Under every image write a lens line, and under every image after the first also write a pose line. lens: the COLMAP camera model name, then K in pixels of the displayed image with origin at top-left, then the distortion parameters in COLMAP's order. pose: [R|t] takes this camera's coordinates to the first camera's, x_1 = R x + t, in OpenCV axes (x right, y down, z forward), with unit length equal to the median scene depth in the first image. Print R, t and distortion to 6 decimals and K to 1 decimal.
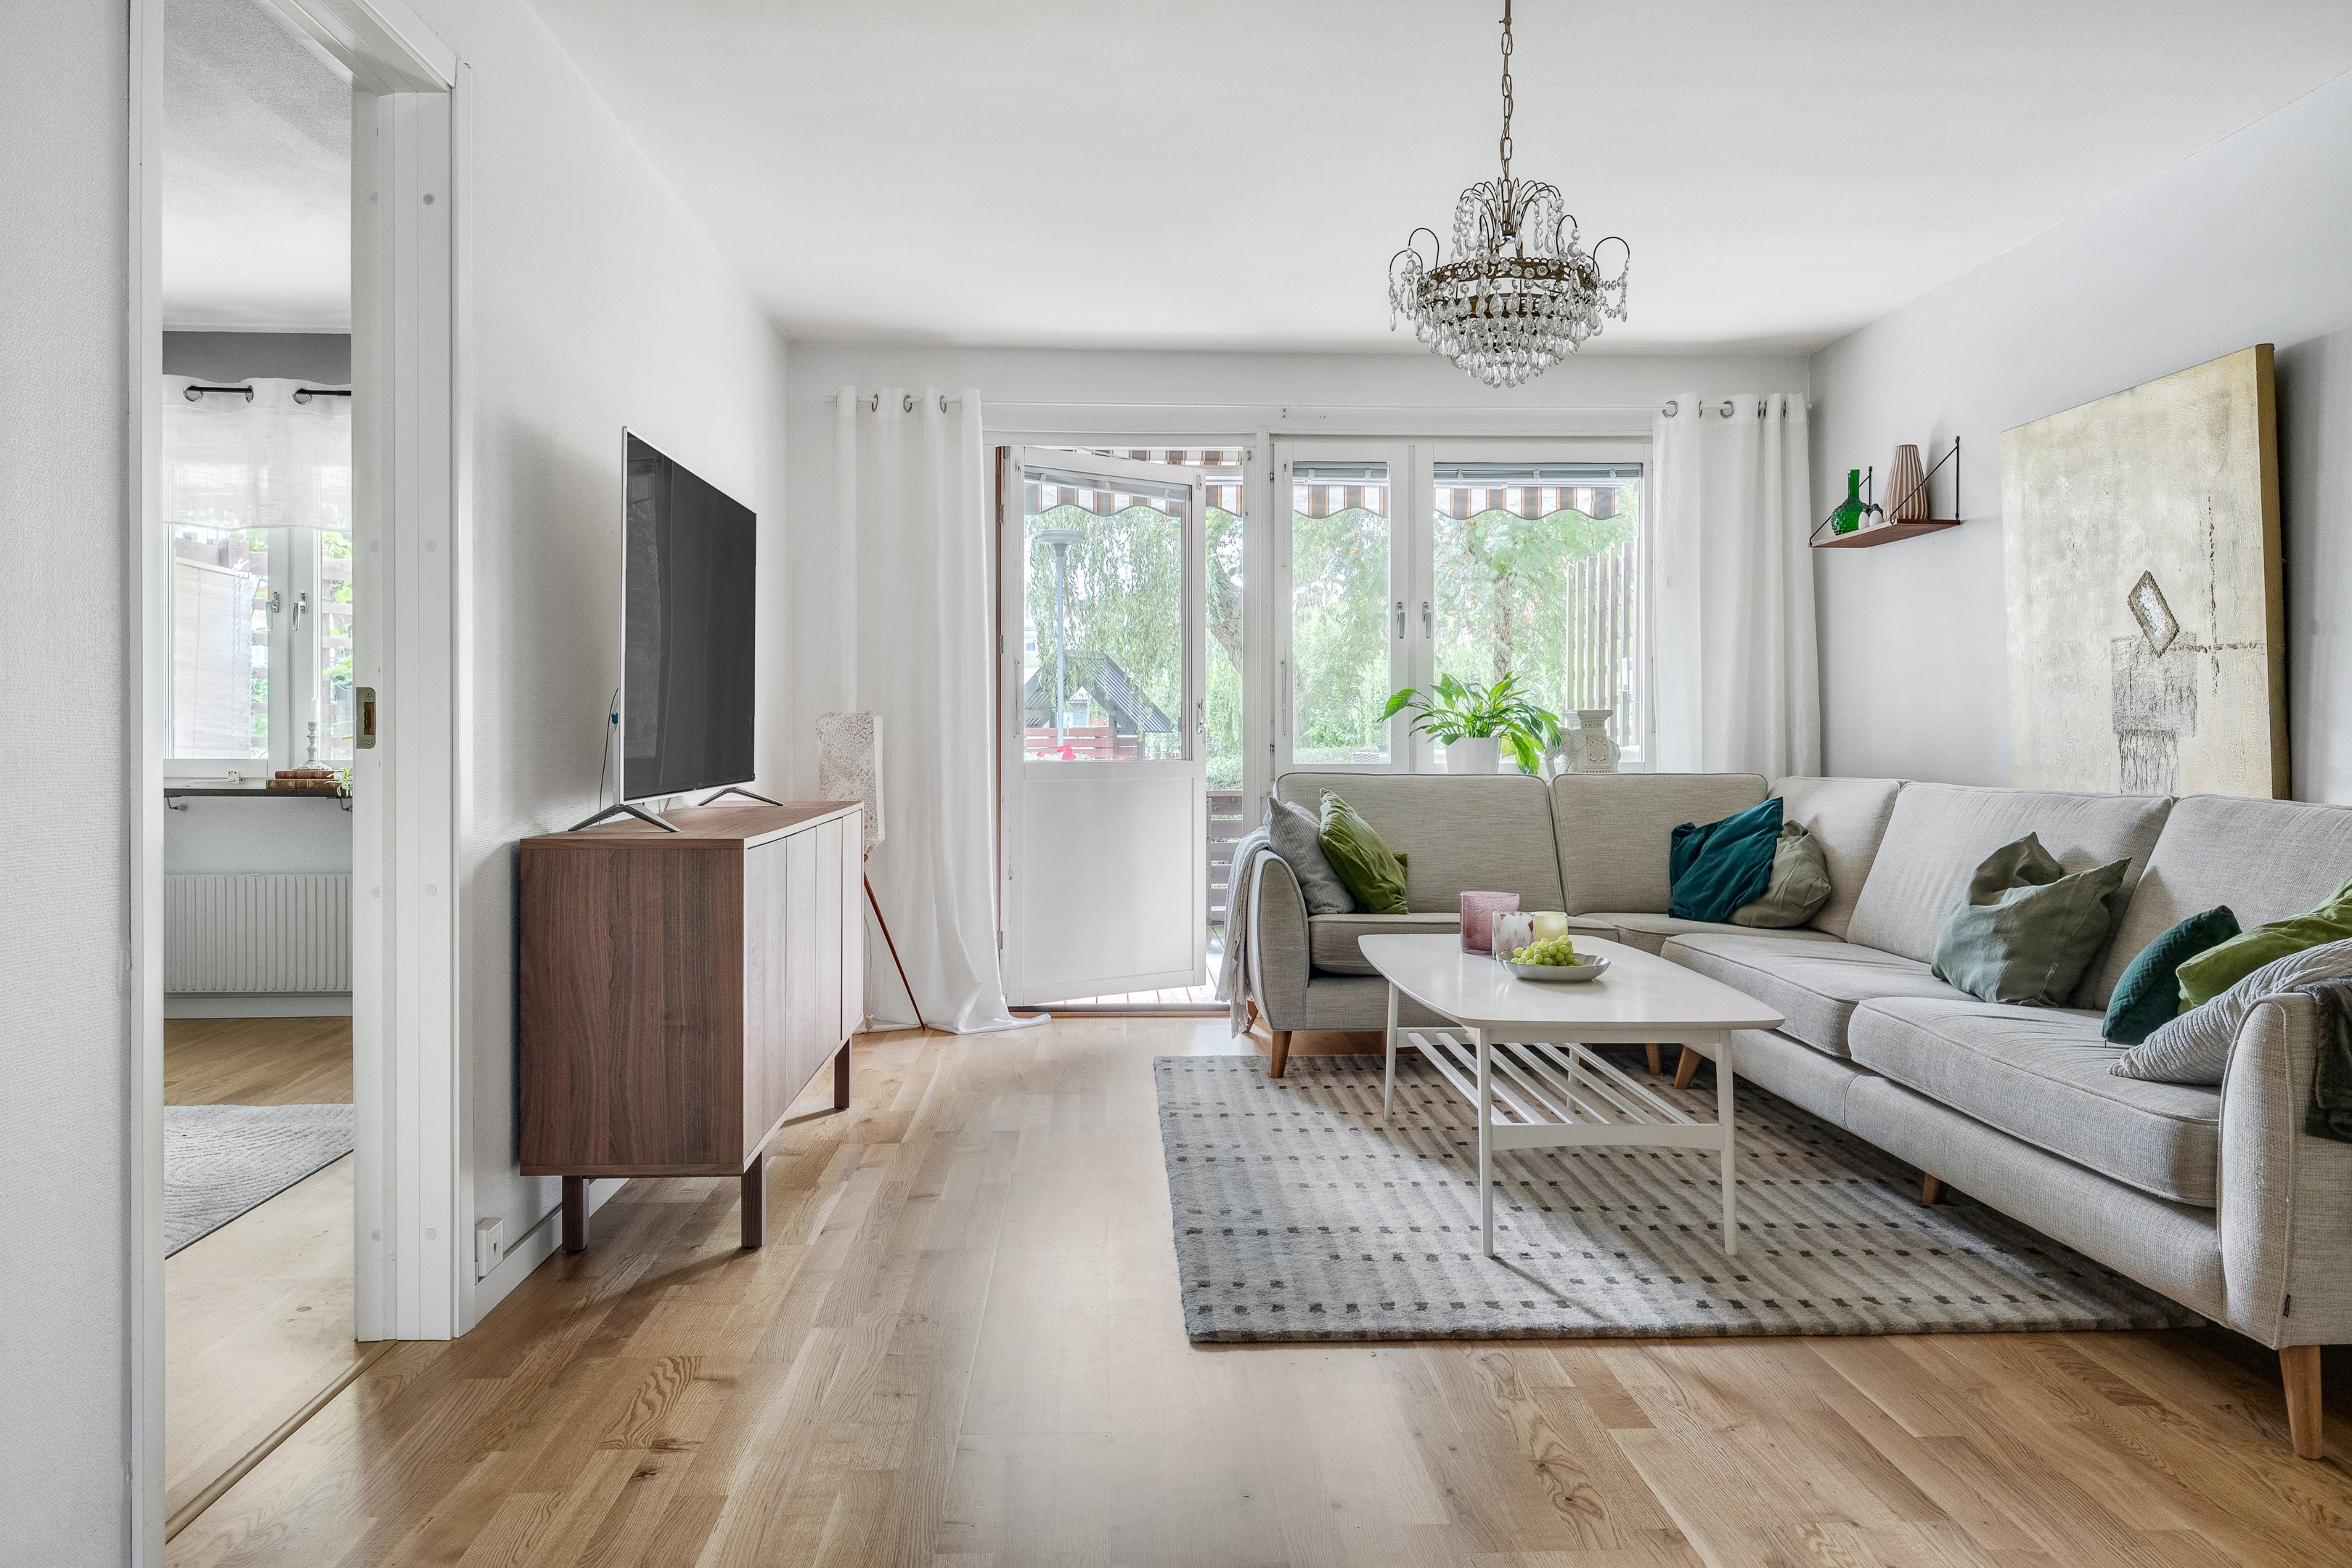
lens RADIAL K [[1668.8, 0, 1154.0], [0, 1668.8, 763.0], [0, 0, 1]] dist [0.000743, -0.001849]
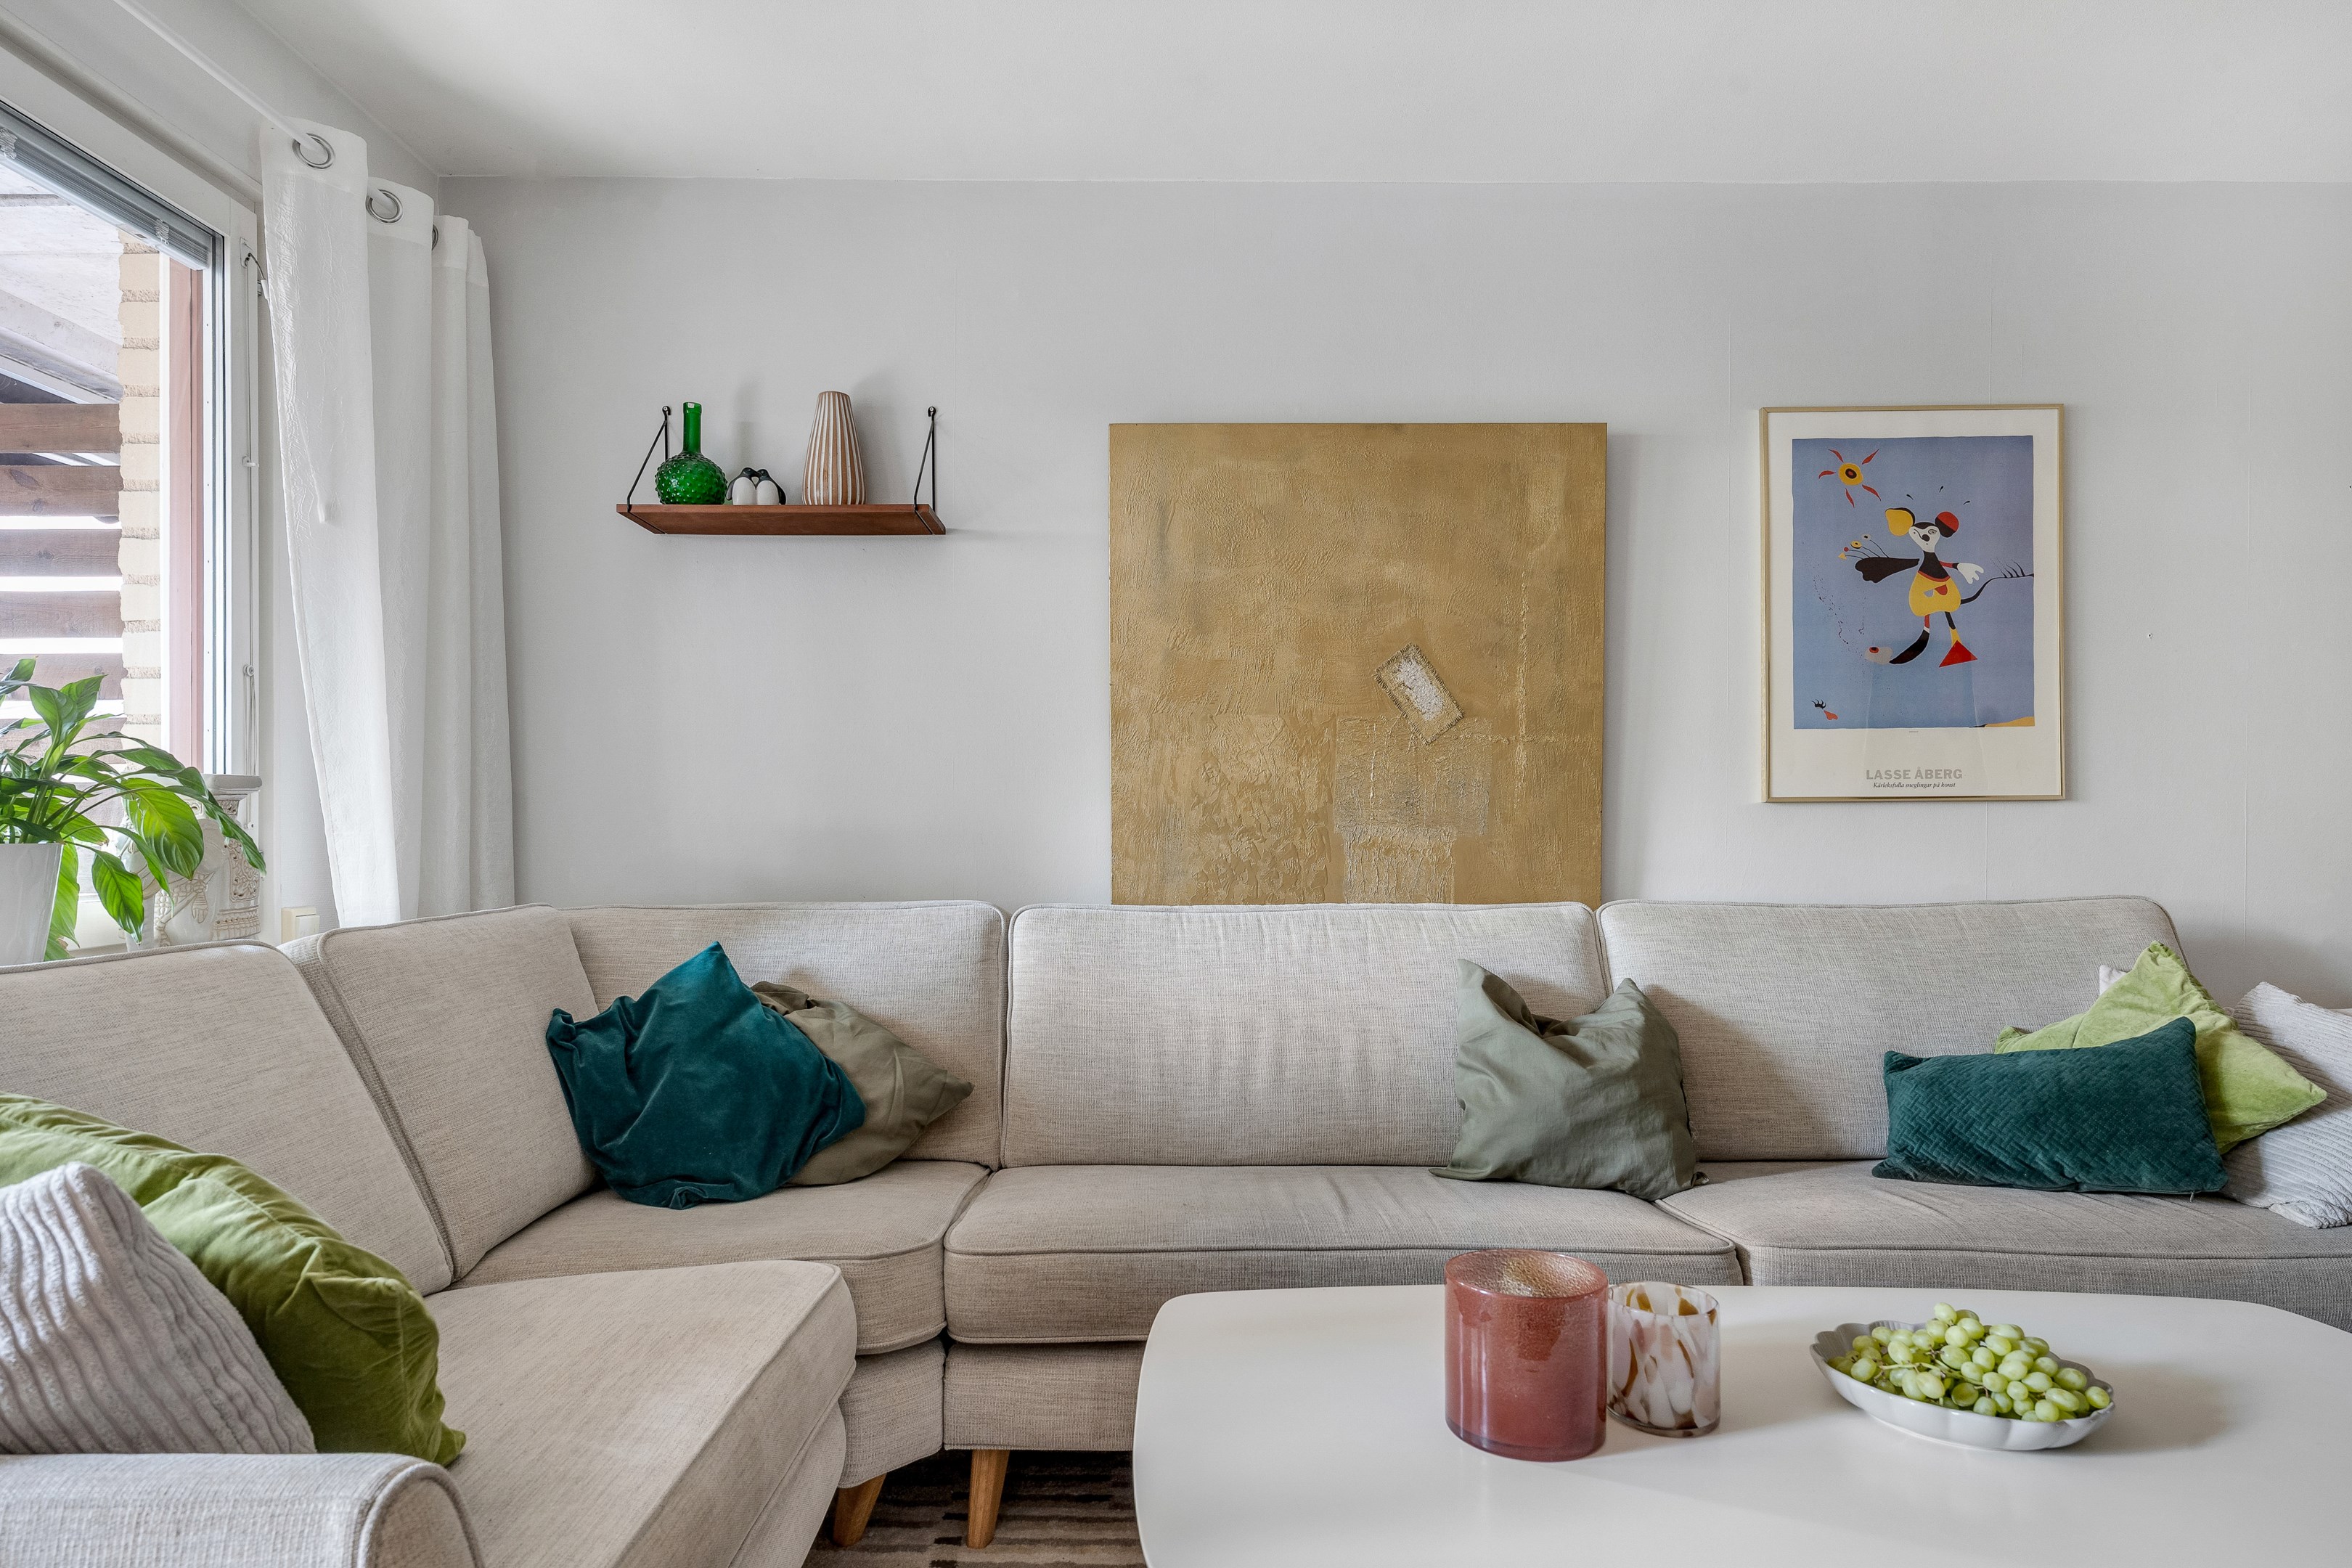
lens RADIAL K [[1344.6, 0, 1156.3], [0, 1344.6, 843.3], [0, 0, 1]] dist [-0.000940, -0.001542]
pose [[0.034913, -0.009554, 0.999345, -0.093802], [0.015031, 0.999846, 0.009034, -0.019070], [-0.999277, 0.014706, 0.035052, 1.035080]]
